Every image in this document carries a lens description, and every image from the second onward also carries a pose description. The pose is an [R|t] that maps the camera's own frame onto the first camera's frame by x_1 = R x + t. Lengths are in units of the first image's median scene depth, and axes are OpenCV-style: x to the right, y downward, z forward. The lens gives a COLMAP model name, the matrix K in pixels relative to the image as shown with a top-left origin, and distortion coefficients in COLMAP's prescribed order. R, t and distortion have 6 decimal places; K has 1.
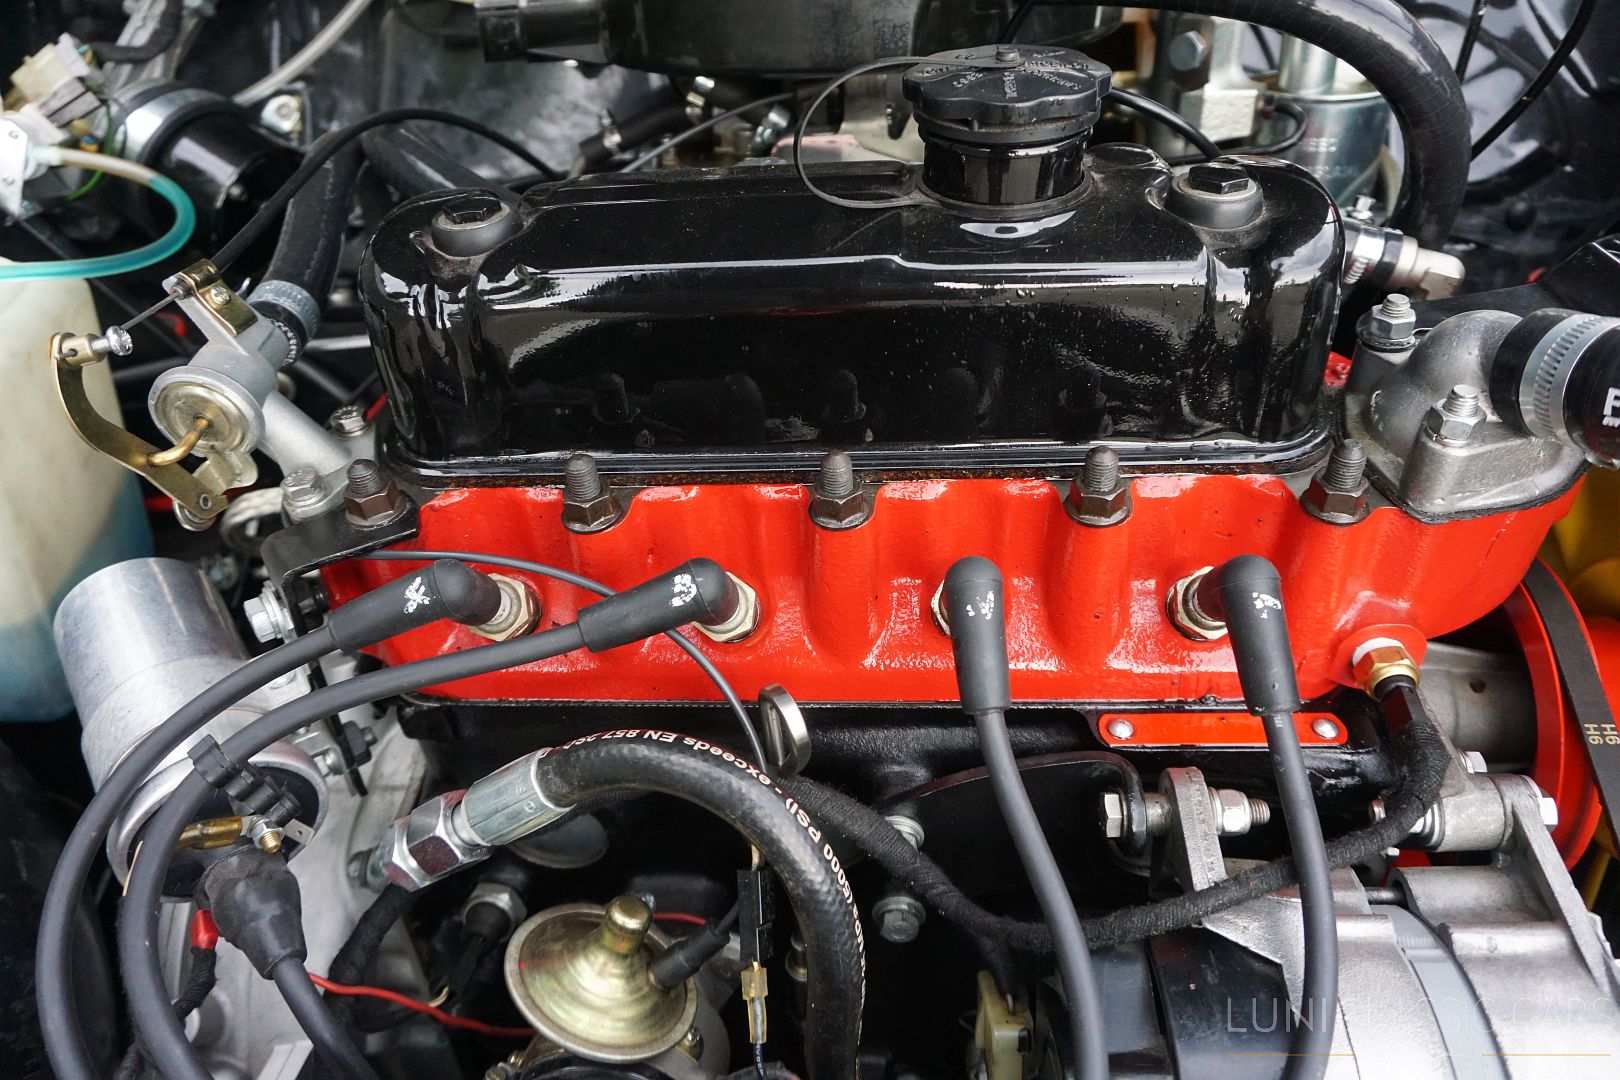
lens RADIAL K [[1085.4, 0, 811.0], [0, 1085.4, 538.4], [0, 0, 1]] dist [-0.041979, 0.028435]
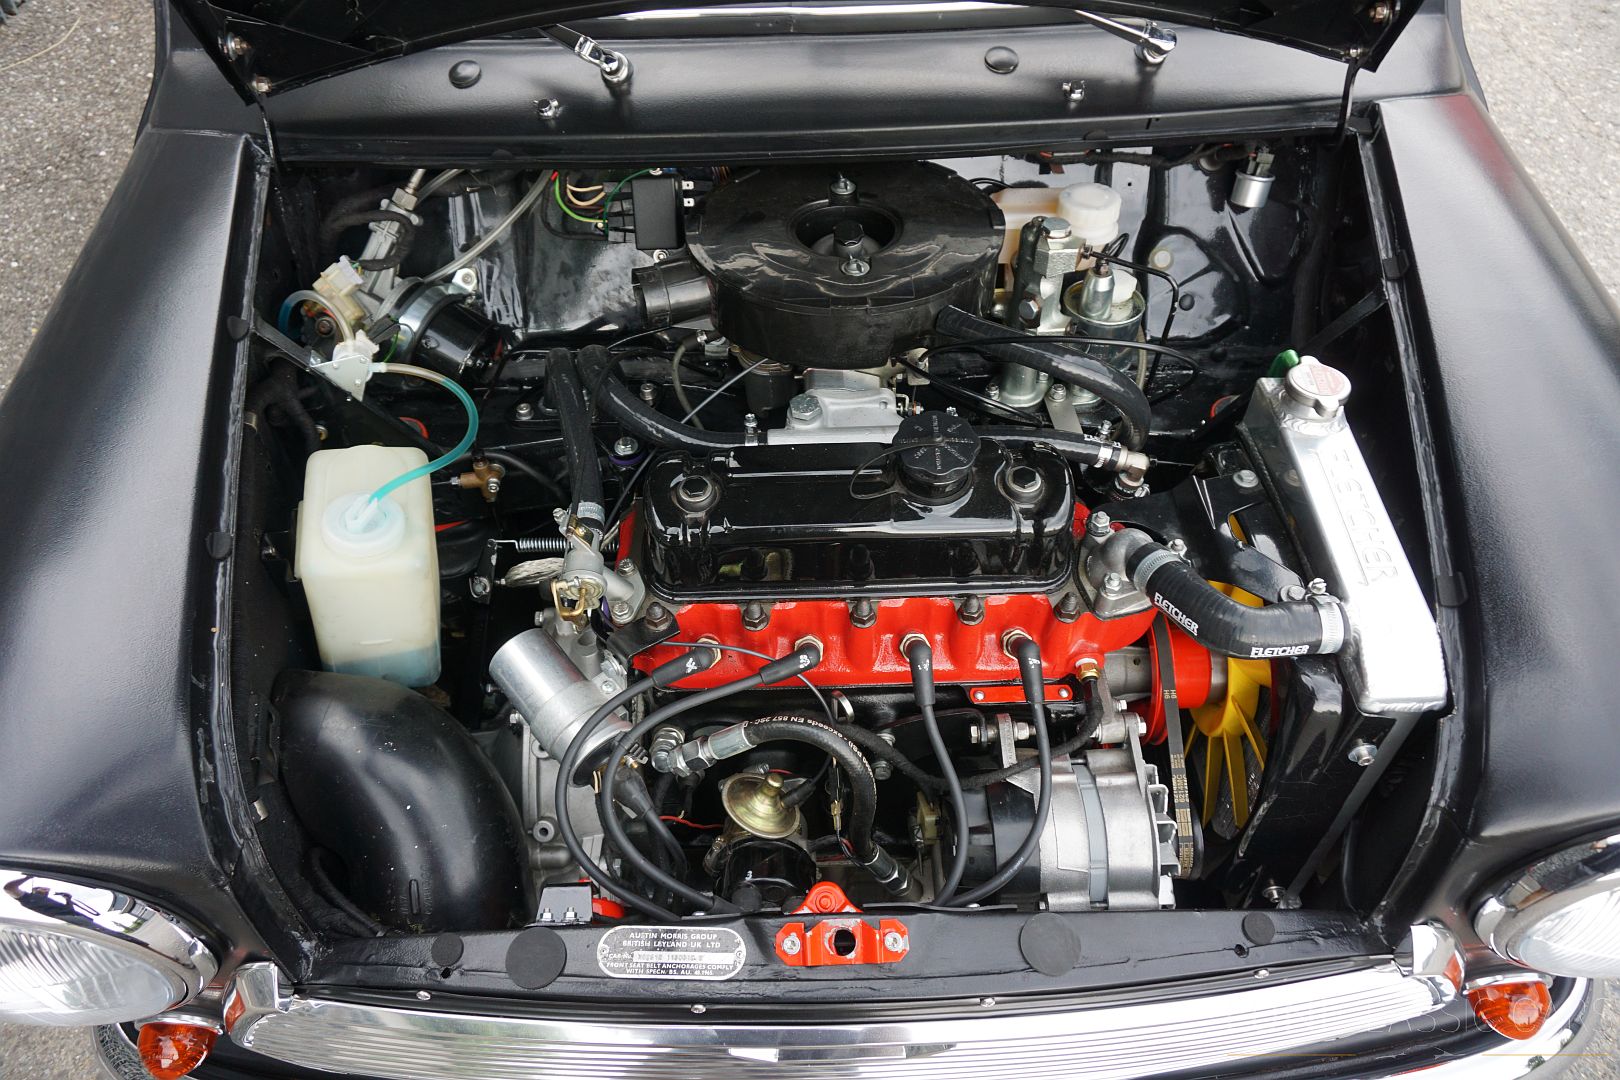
lens RADIAL K [[1085.4, 0, 805.3], [0, 1085.4, 535.0], [0, 0, 1]] dist [-0.041979, 0.028435]
pose [[0.995565, -0.033241, 0.088007, -0.297222], [0.013308, 0.975849, 0.218040, -0.710447], [-0.093129, -0.215902, 0.971964, -1.229571]]
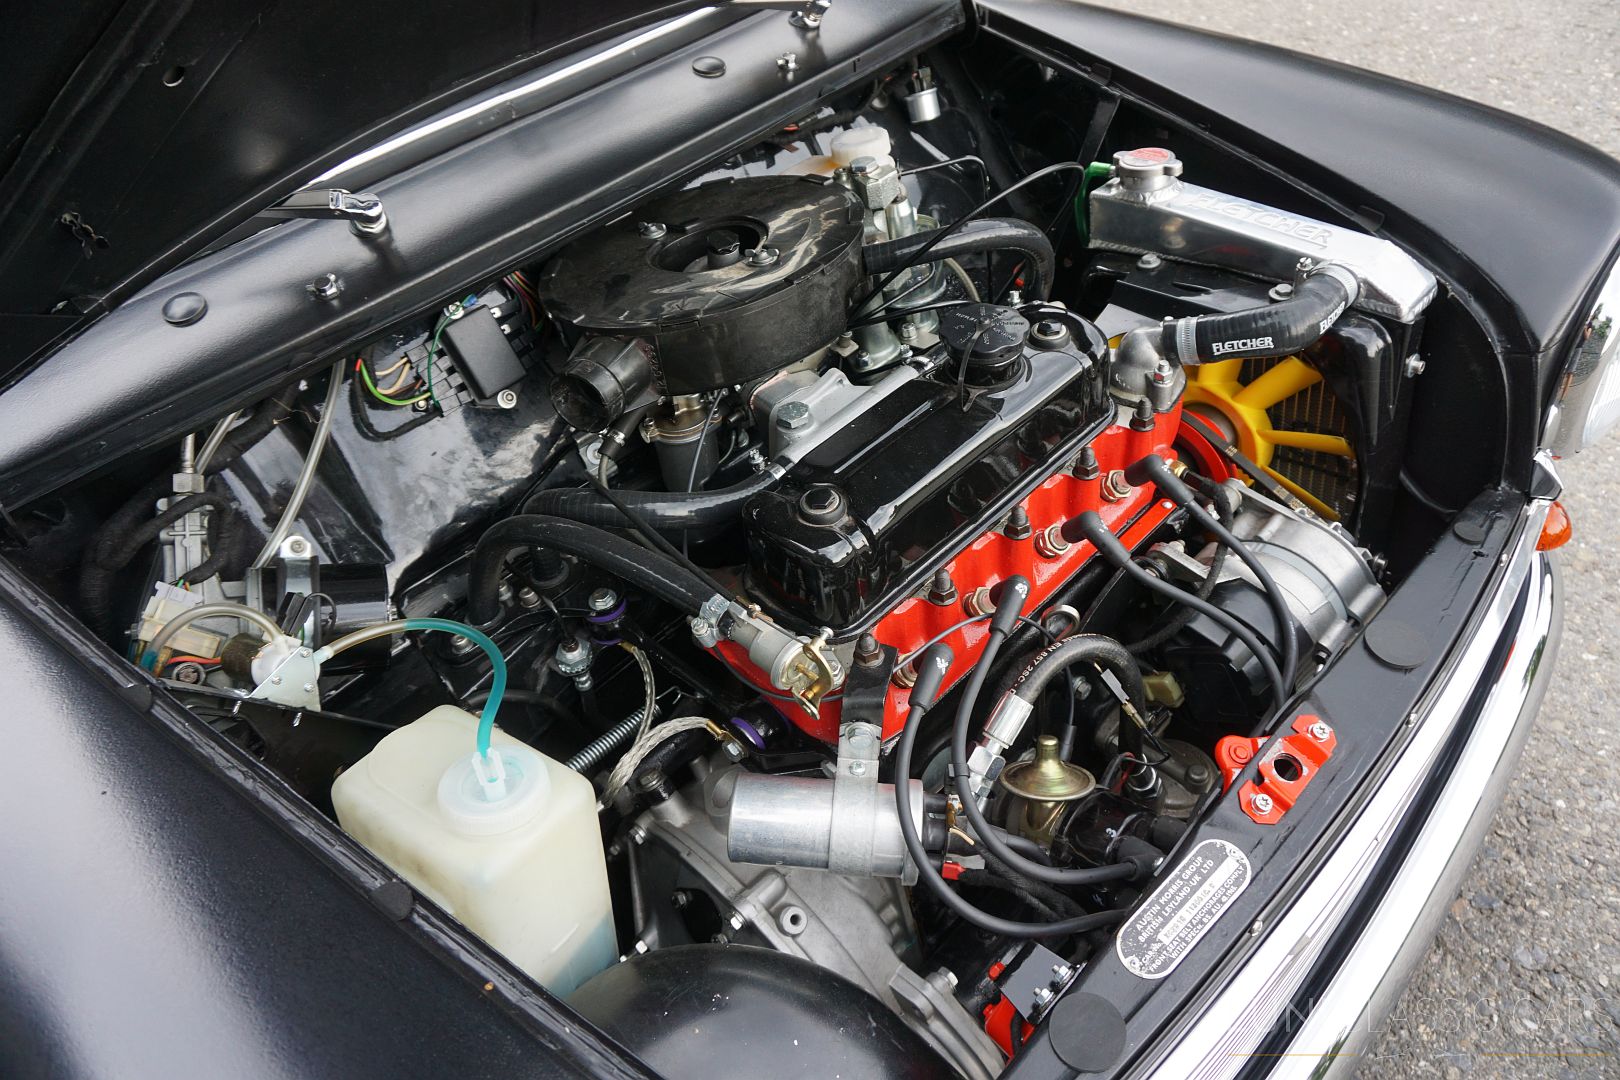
lens RADIAL K [[1085.4, 0, 813.3], [0, 1085.4, 541.7], [0, 0, 1]] dist [-0.041979, 0.028435]
pose [[0.671166, -0.519215, 0.529105, -1.426450], [0.517098, 0.839335, 0.167710, -0.587253], [-0.531174, 0.161039, 0.831818, -0.598914]]
